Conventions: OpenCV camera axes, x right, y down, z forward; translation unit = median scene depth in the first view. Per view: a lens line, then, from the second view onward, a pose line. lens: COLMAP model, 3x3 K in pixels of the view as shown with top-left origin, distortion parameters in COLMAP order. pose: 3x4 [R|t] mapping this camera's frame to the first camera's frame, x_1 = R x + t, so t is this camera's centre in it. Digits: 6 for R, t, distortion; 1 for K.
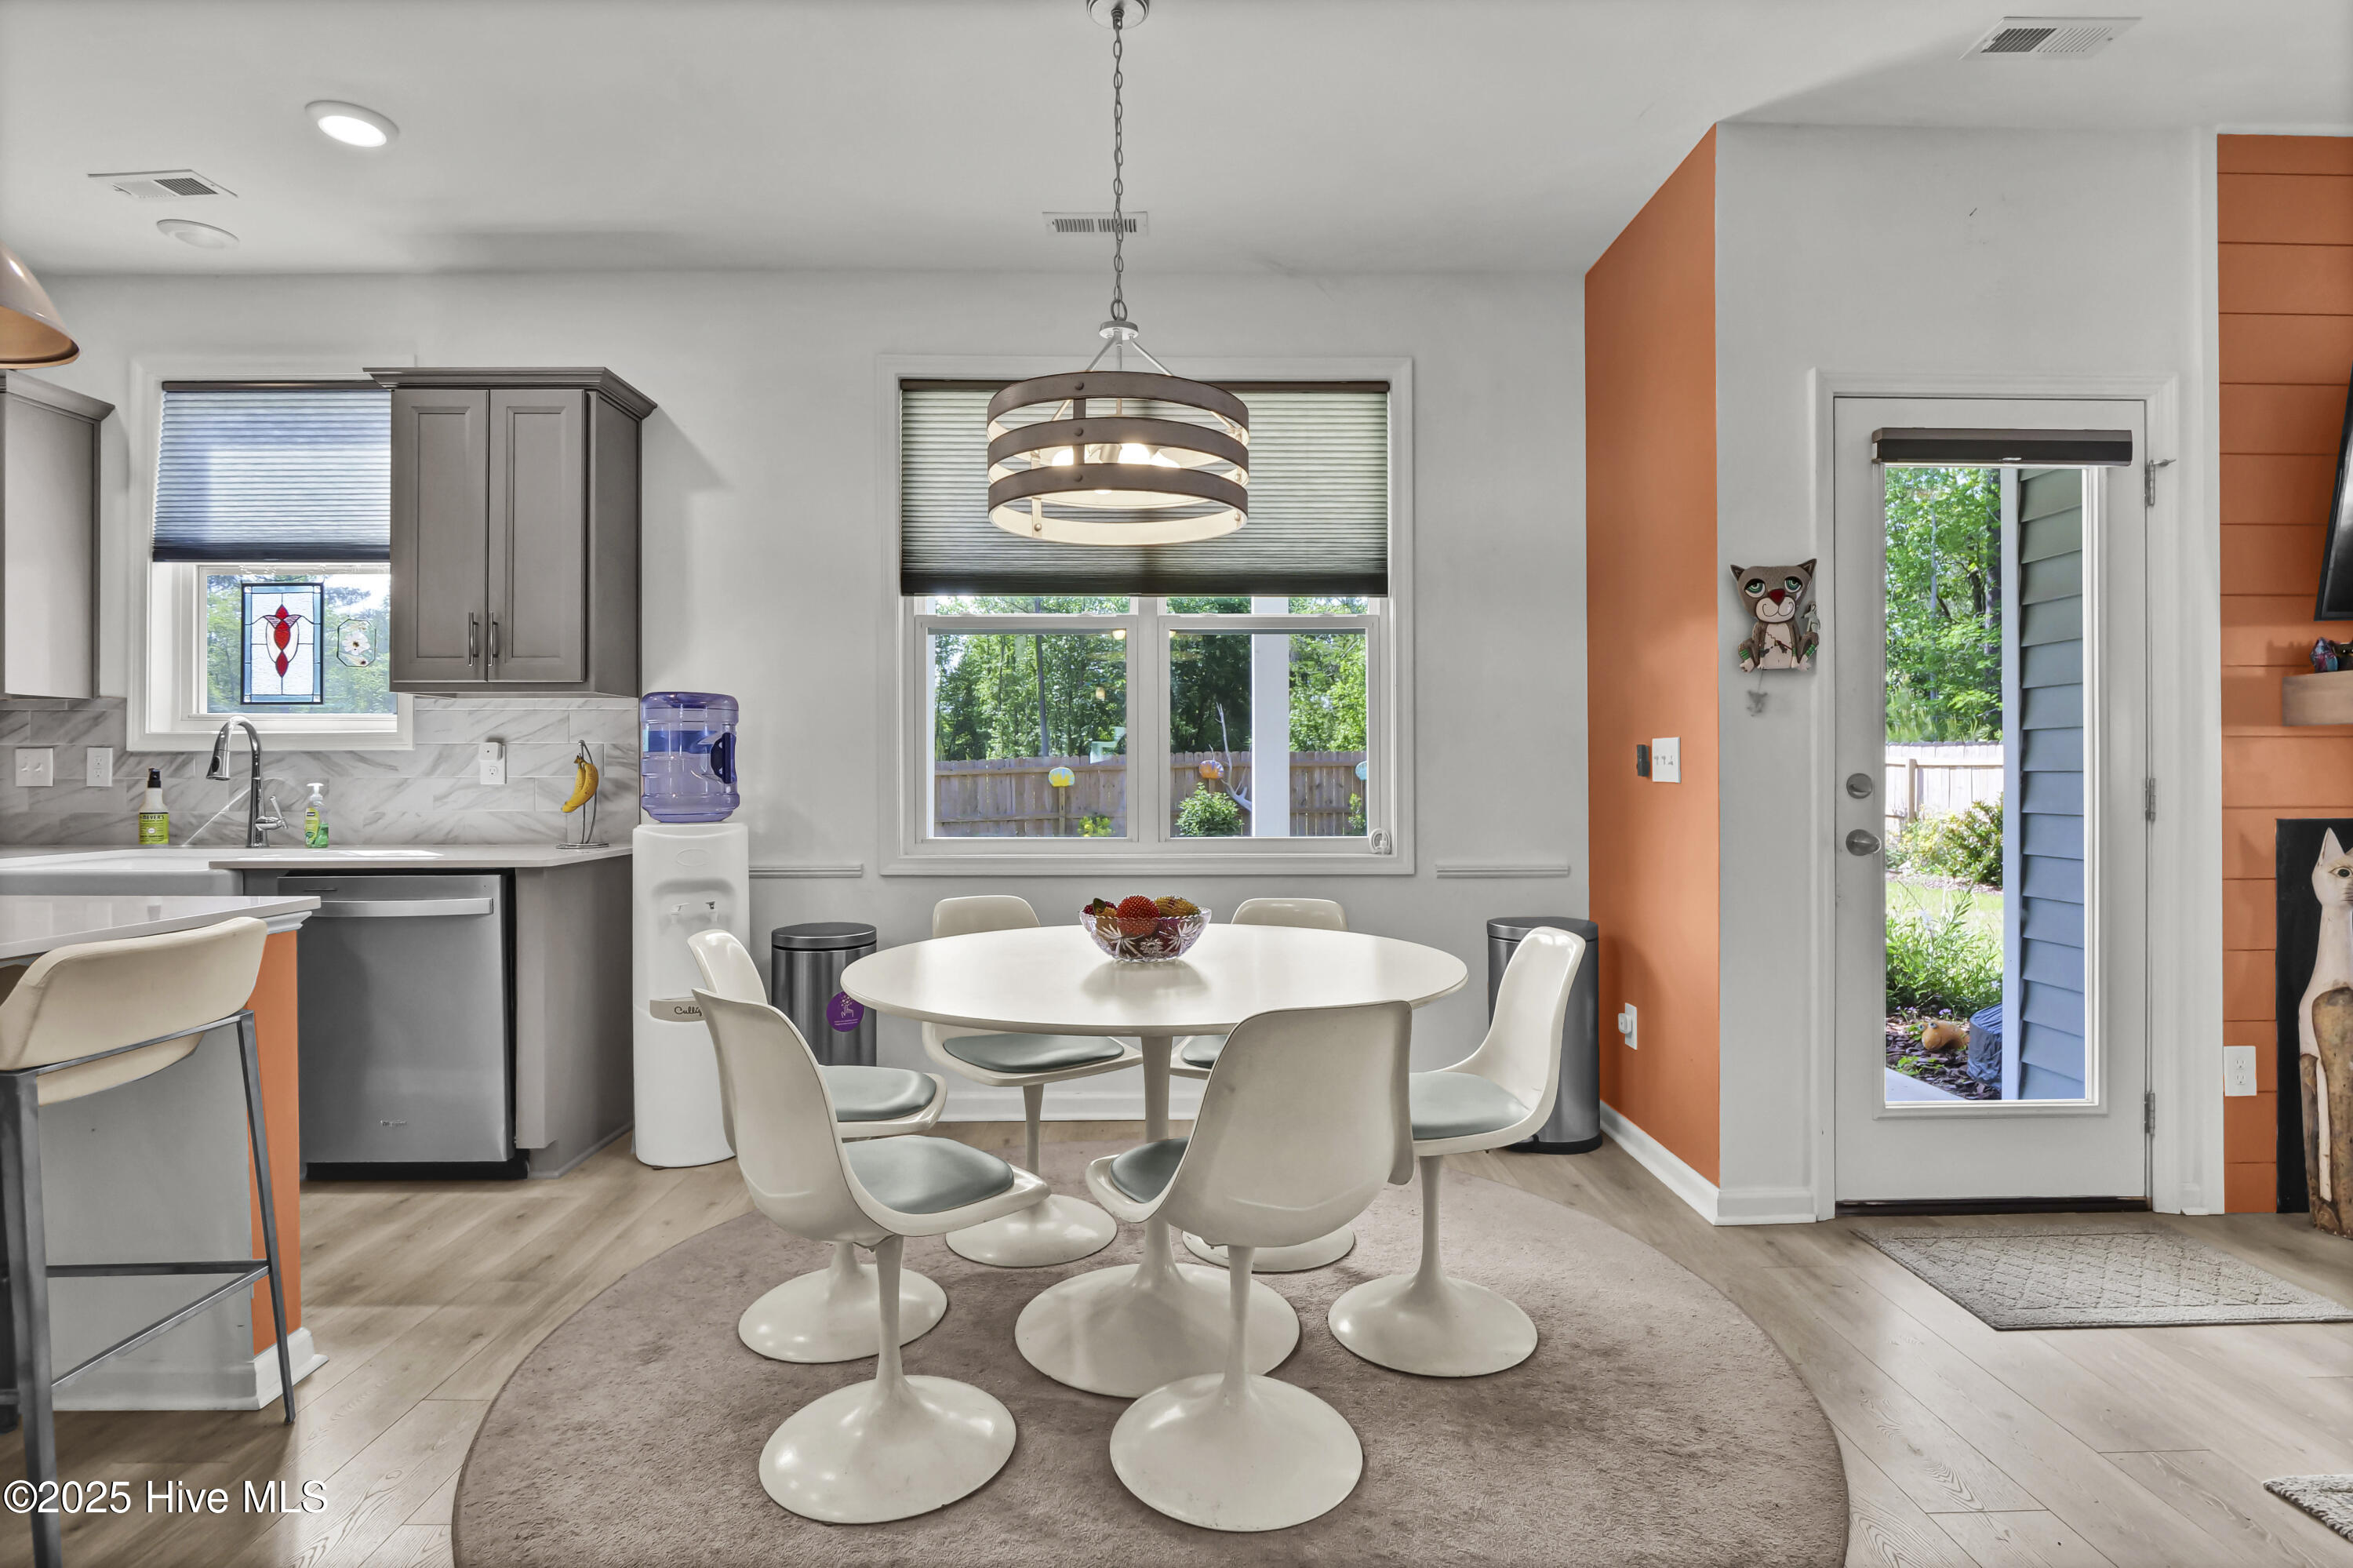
lens RADIAL K [[1199.0, 0, 1205.8], [0, 1199.0, 780.0], [0, 0, 1]] dist [-0.012357, 0.001343]
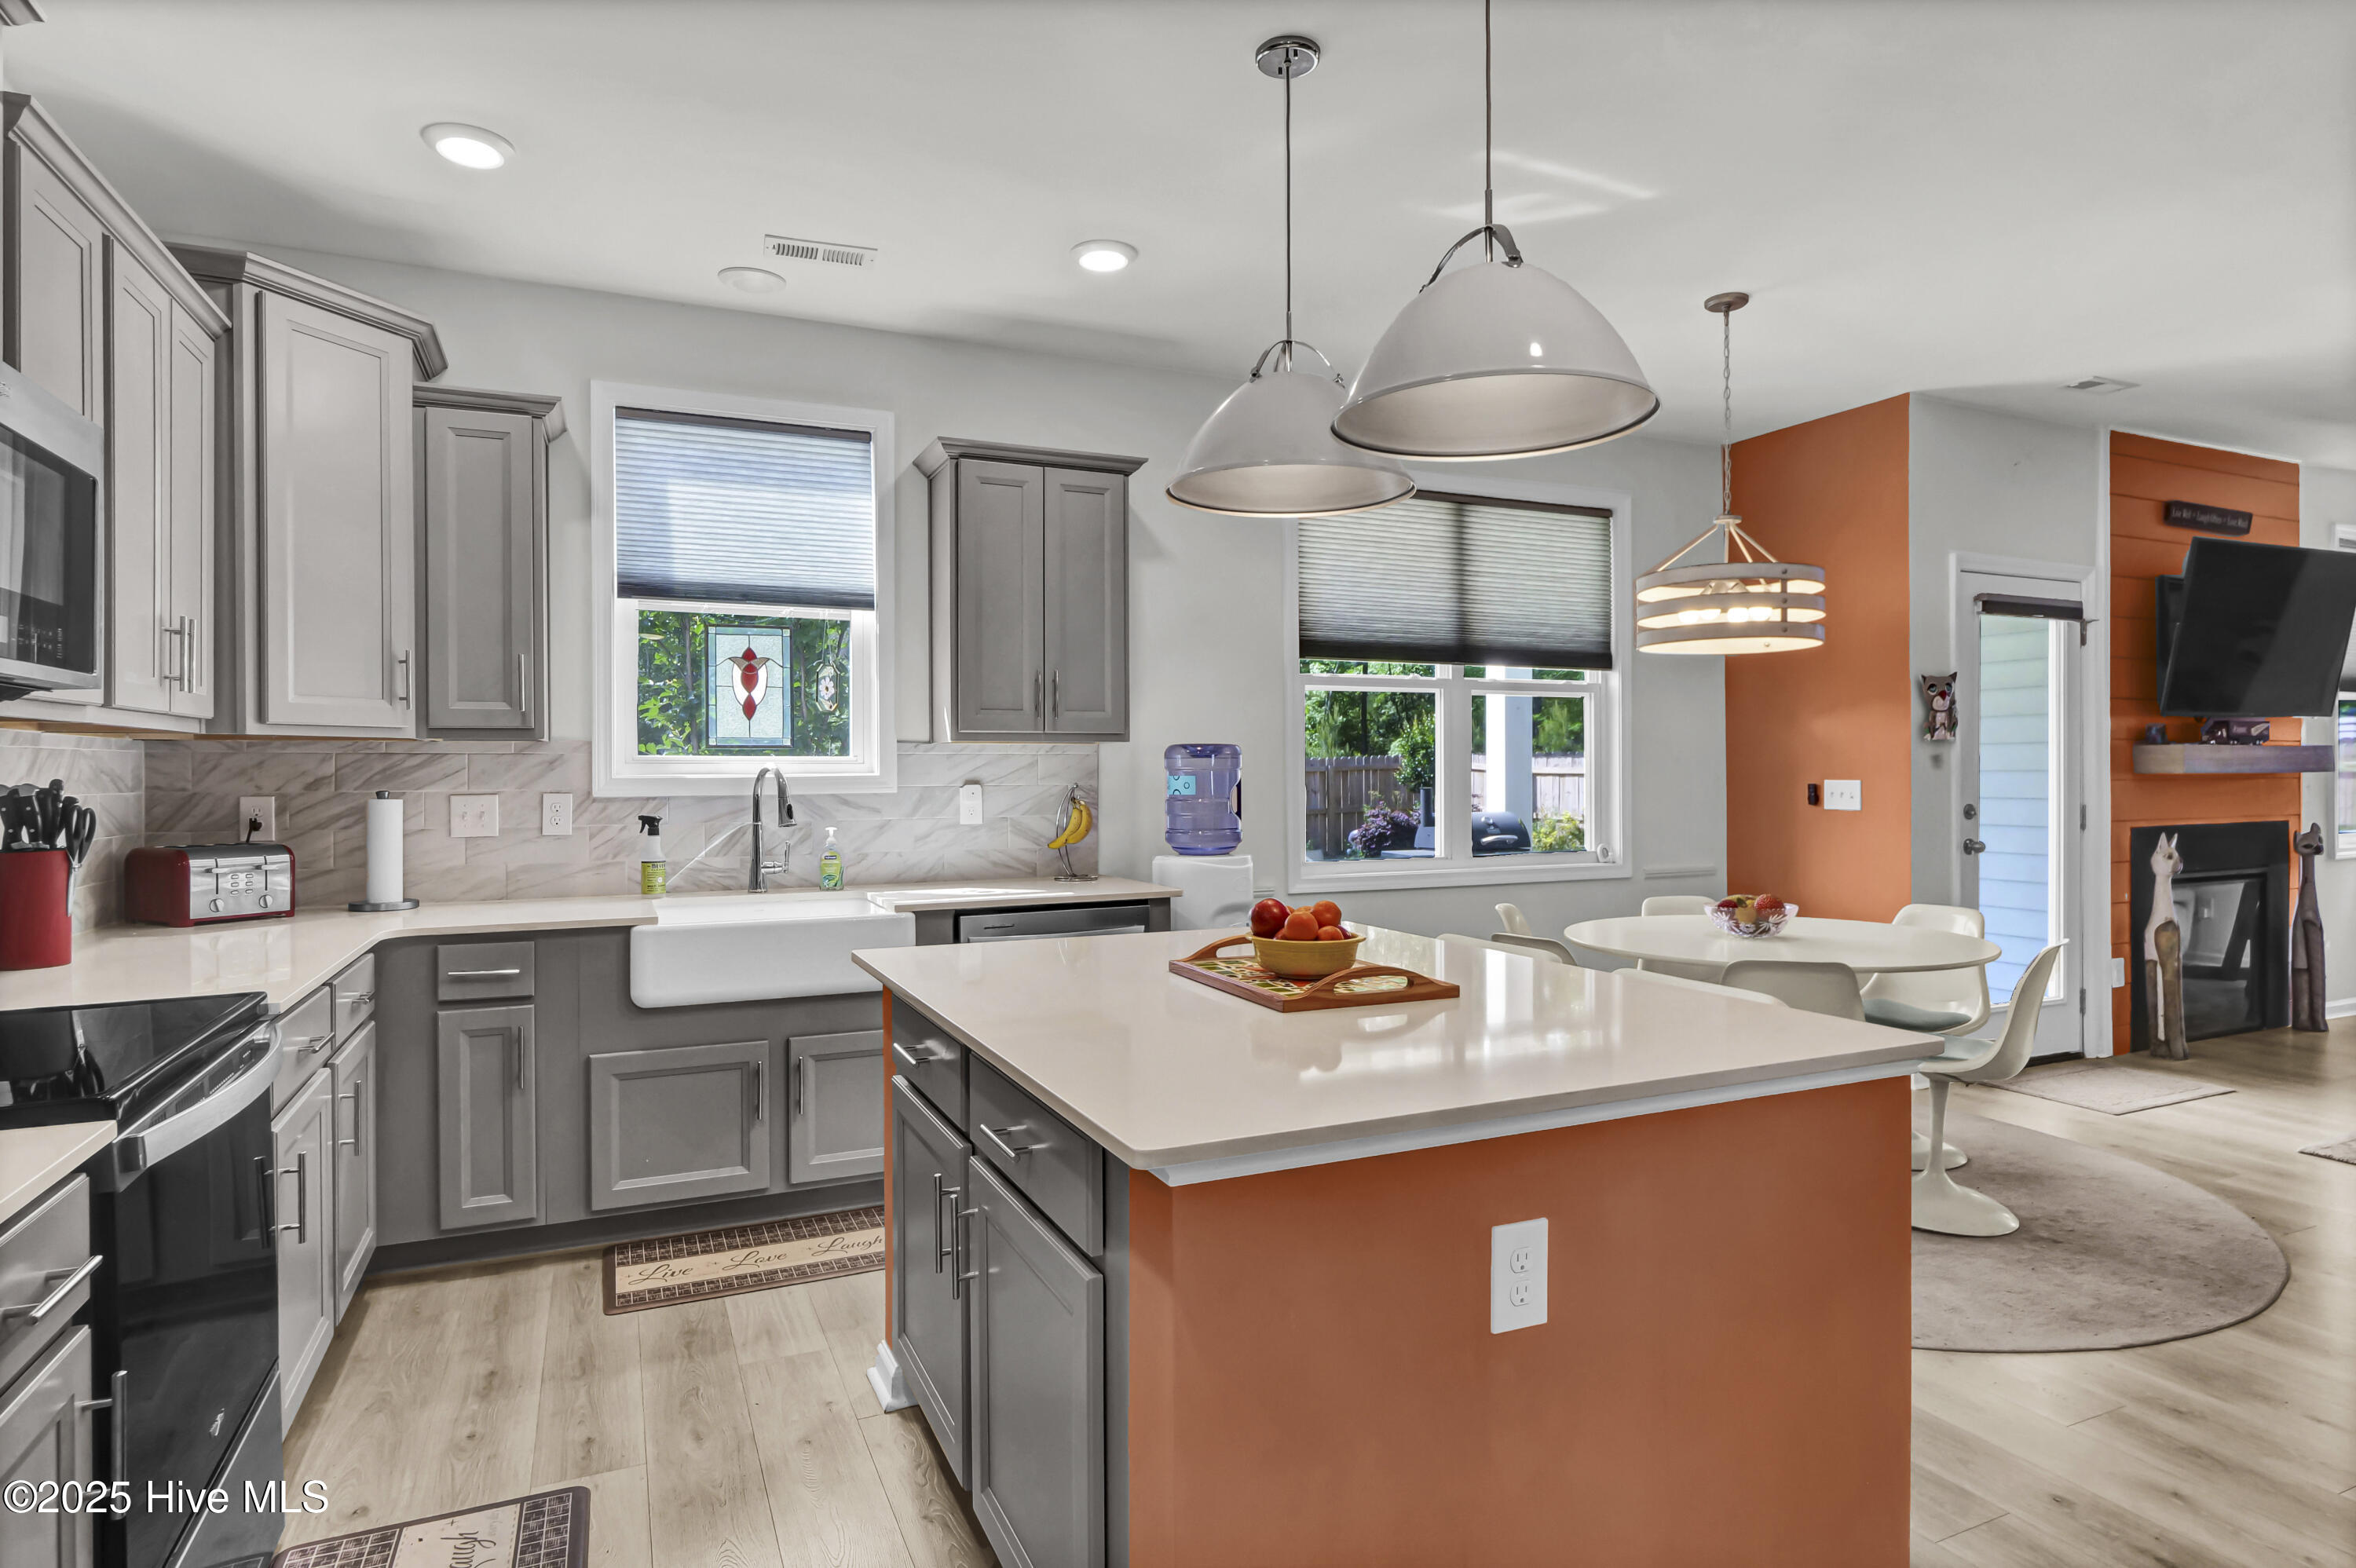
lens RADIAL K [[1294.5, 0, 1235.4], [0, 1294.5, 779.7], [0, 0, 1]] dist [-0.000501, -0.000304]
pose [[0.910064, -0.004997, 0.414438, -0.869077], [0.005317, 0.999986, 0.000382, -0.035576], [-0.414434, 0.001856, 0.910077, -0.147691]]
